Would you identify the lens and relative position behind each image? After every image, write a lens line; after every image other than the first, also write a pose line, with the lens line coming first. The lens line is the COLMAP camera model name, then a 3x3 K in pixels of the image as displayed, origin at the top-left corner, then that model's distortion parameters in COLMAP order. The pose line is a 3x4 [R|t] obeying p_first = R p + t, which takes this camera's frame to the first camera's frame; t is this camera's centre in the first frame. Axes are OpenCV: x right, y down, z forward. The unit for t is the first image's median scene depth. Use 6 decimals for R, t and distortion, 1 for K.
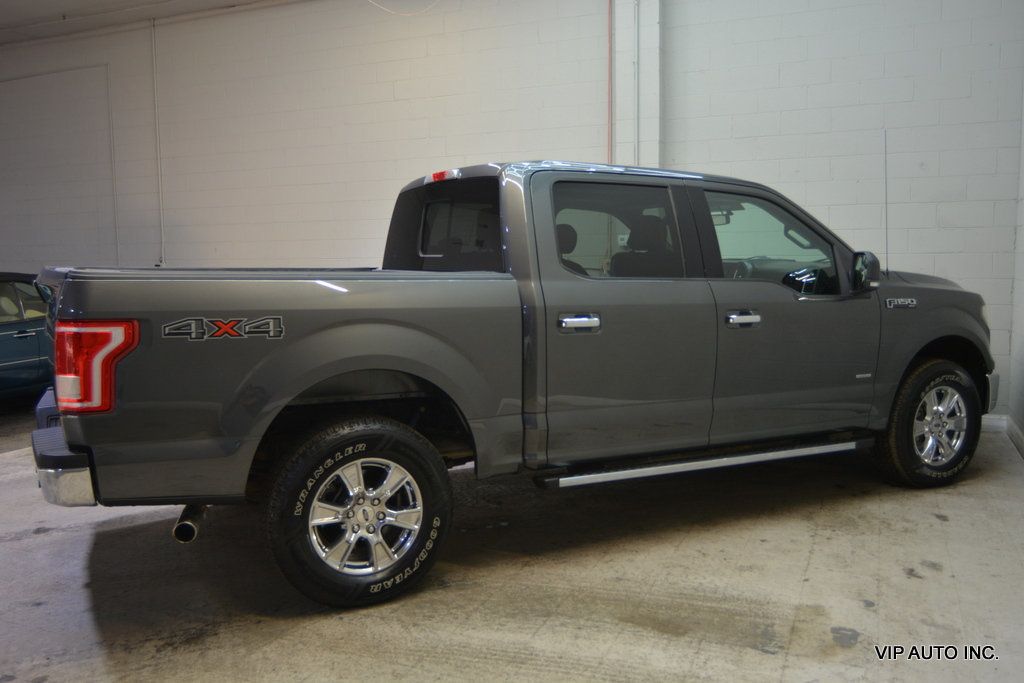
lens RADIAL K [[881.8, 0, 536.9], [0, 881.8, 330.6], [0, 0, 1]] dist [0.011825, 0.001203]
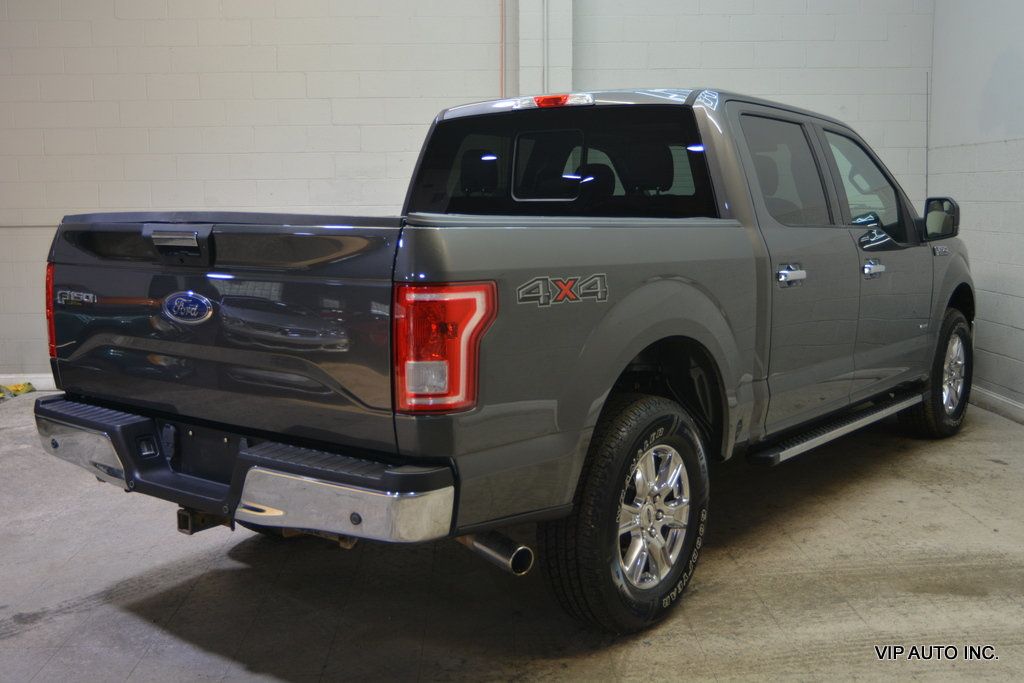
lens RADIAL K [[1116.5, 0, 508.5], [0, 1116.5, 339.1], [0, 0, 1]] dist [0.012411, 0.000000]
pose [[0.898127, -0.050880, 0.436783, -0.751669], [0.038280, 0.998559, 0.037608, 0.001481], [-0.438067, -0.017057, 0.898780, 0.126947]]
